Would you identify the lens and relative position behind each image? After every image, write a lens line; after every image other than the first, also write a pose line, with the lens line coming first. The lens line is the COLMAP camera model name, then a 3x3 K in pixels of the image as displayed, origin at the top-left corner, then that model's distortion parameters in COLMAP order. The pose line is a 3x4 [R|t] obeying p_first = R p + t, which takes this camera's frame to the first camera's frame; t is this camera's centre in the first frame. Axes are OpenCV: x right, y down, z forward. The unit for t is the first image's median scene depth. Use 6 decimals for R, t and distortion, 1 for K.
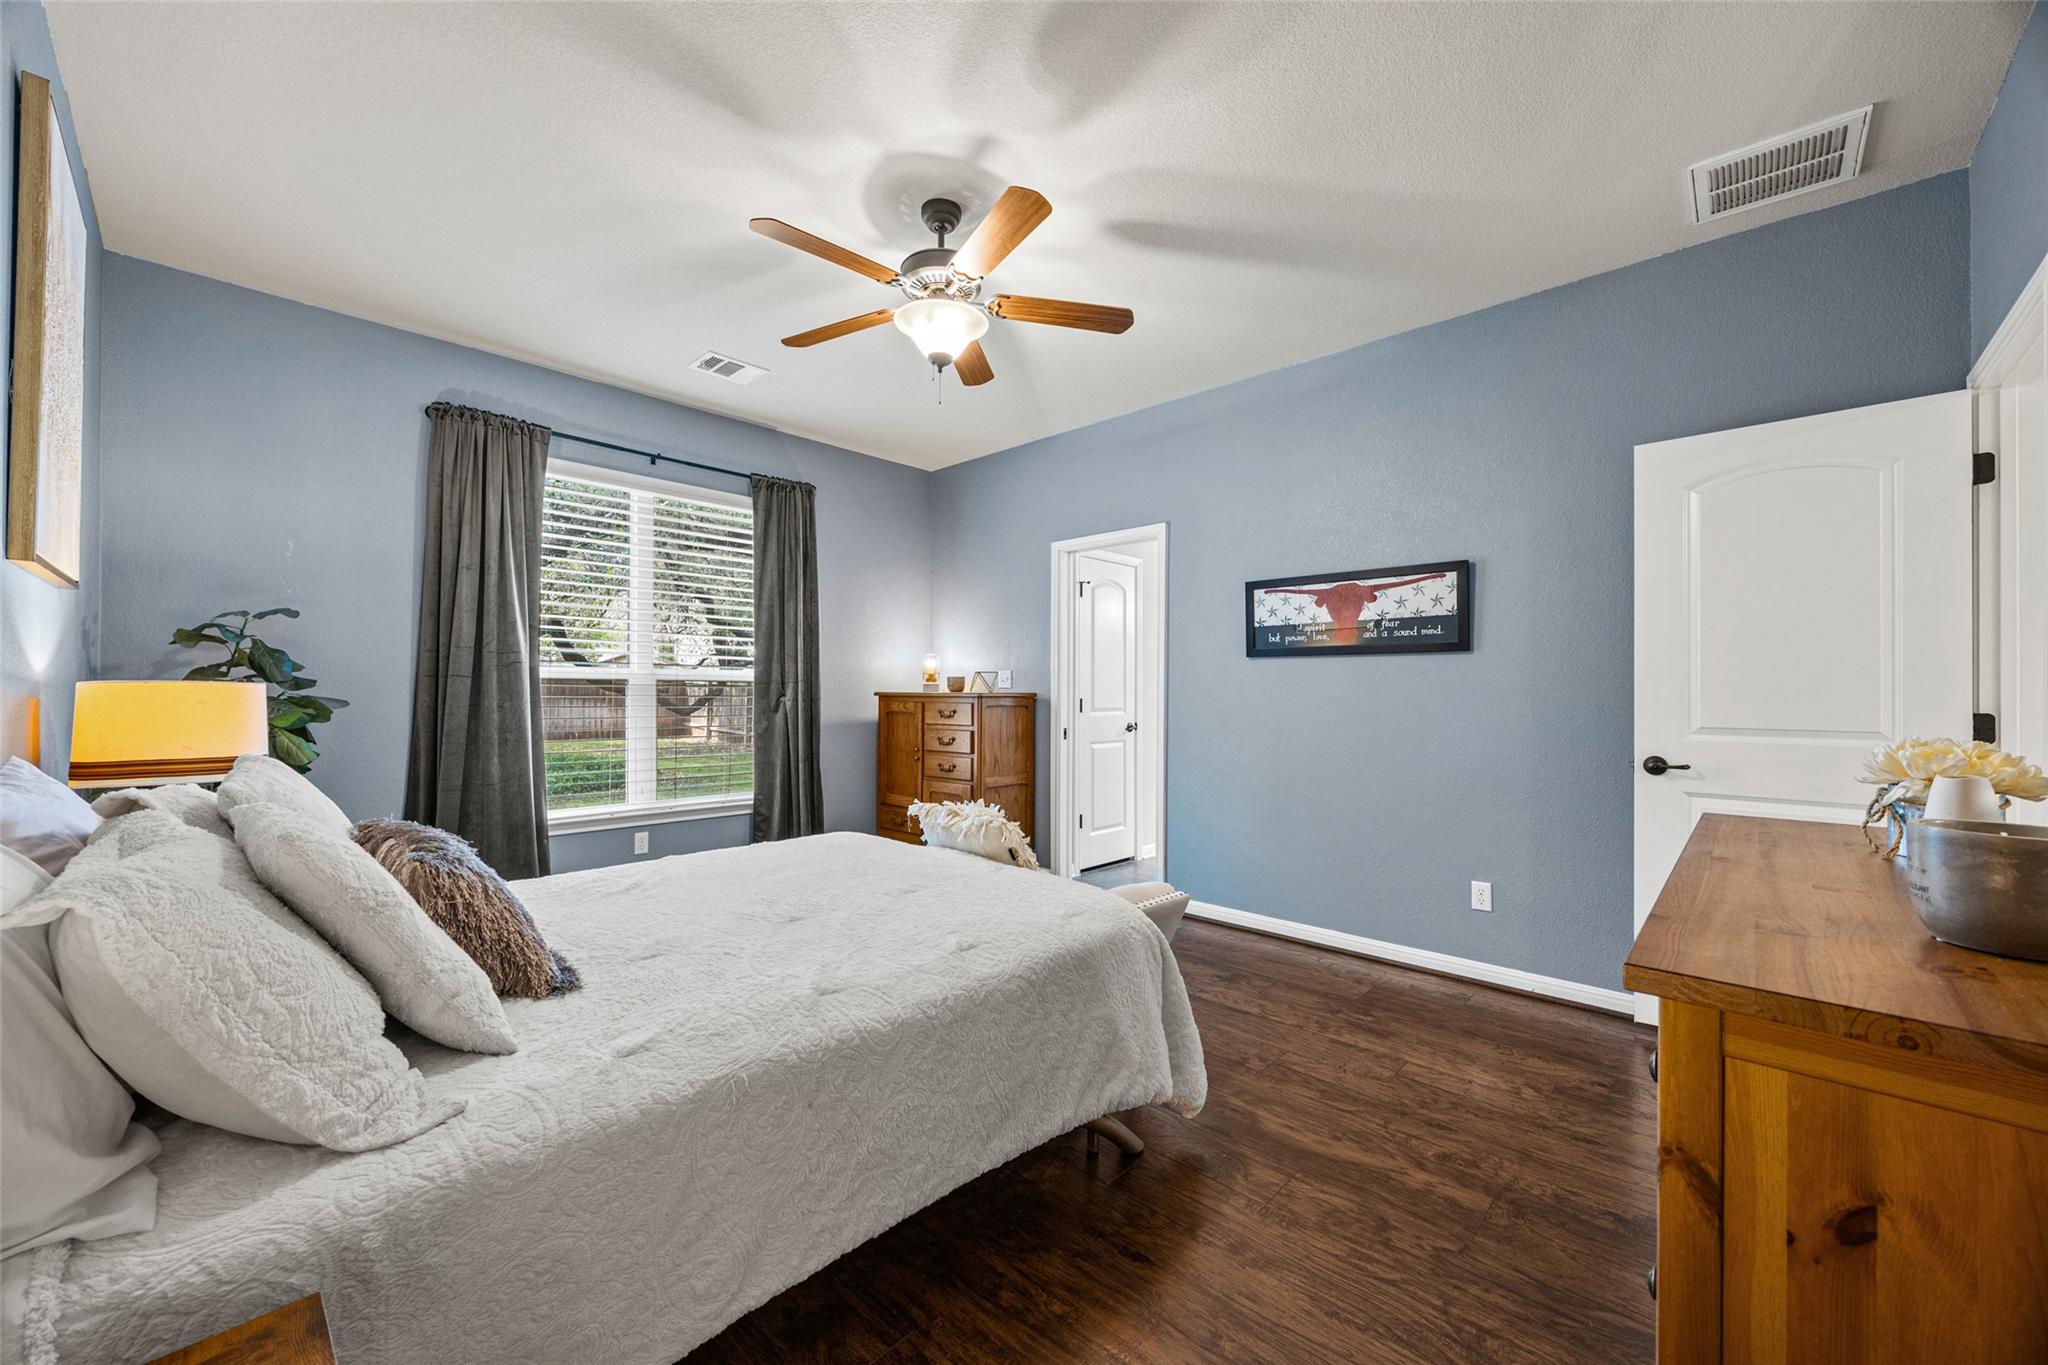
lens RADIAL K [[774.2, 0, 1031.6], [0, 774.2, 695.8], [0, 0, 1]] dist [0.008467, -0.000007]
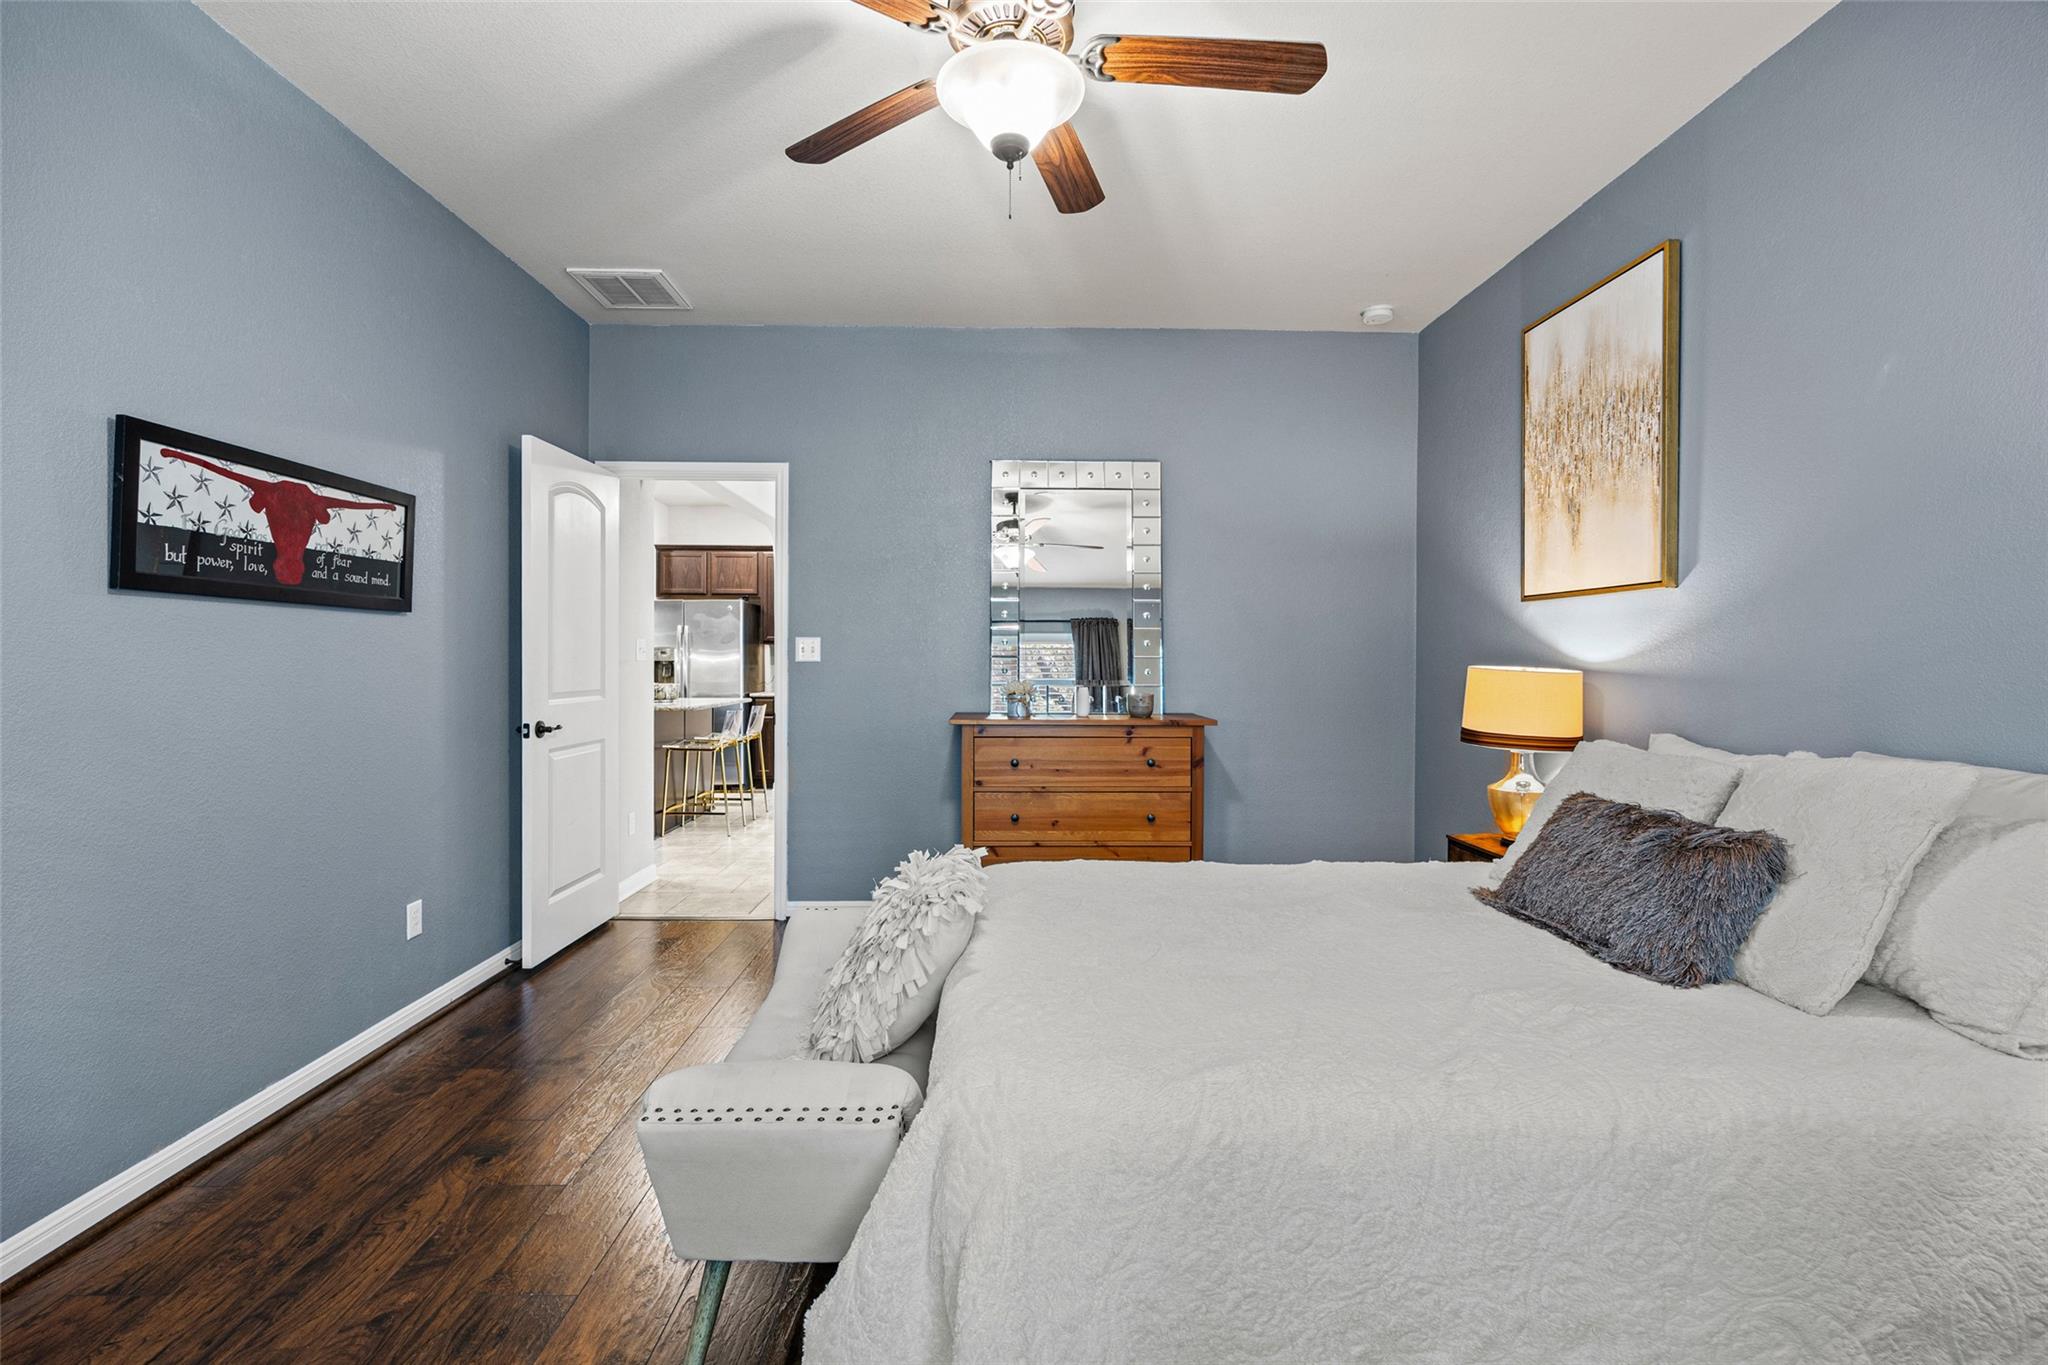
lens RADIAL K [[909.5, 0, 1024.0], [0, 909.5, 674.6], [0, 0, 1]] dist [-0.020089, -0.000088]
pose [[-0.696719, -0.020342, 0.717056, -0.469714], [-0.003822, 0.999689, 0.024647, -0.017834], [-0.717334, 0.014432, -0.696580, 1.076786]]
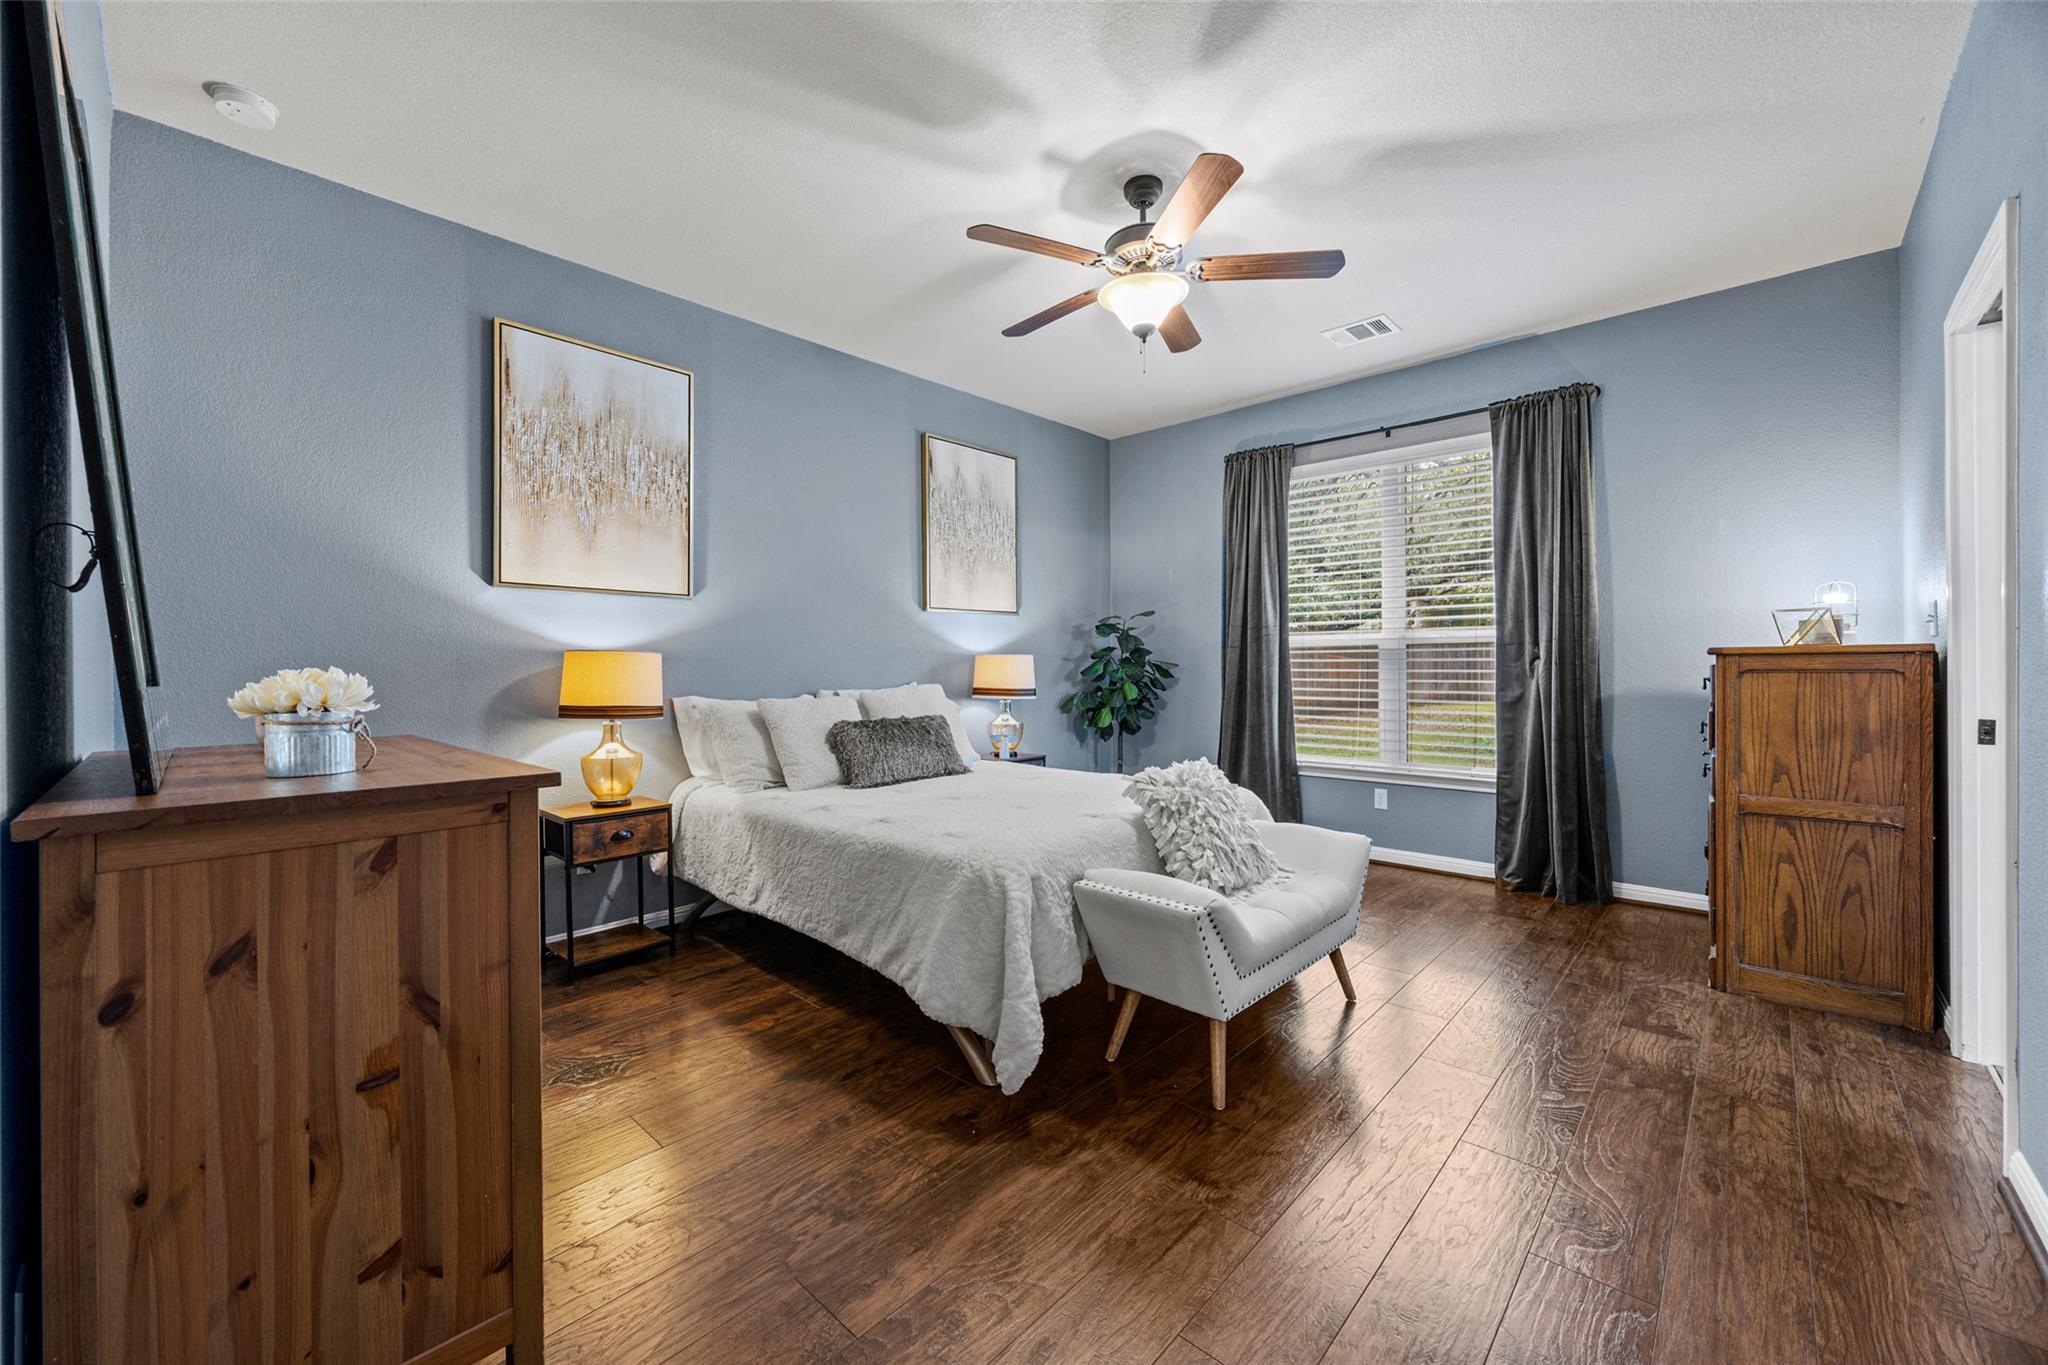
lens RADIAL K [[786.2, 0, 1024.0], [0, 786.2, 682.5], [0, 0, 1]] dist [-0.000915, 0.000025]
pose [[0.012353, 0.017234, -0.999775, 0.671713], [0.003310, 0.999845, 0.017276, 0.014006], [0.999918, -0.003523, 0.012294, 0.587963]]
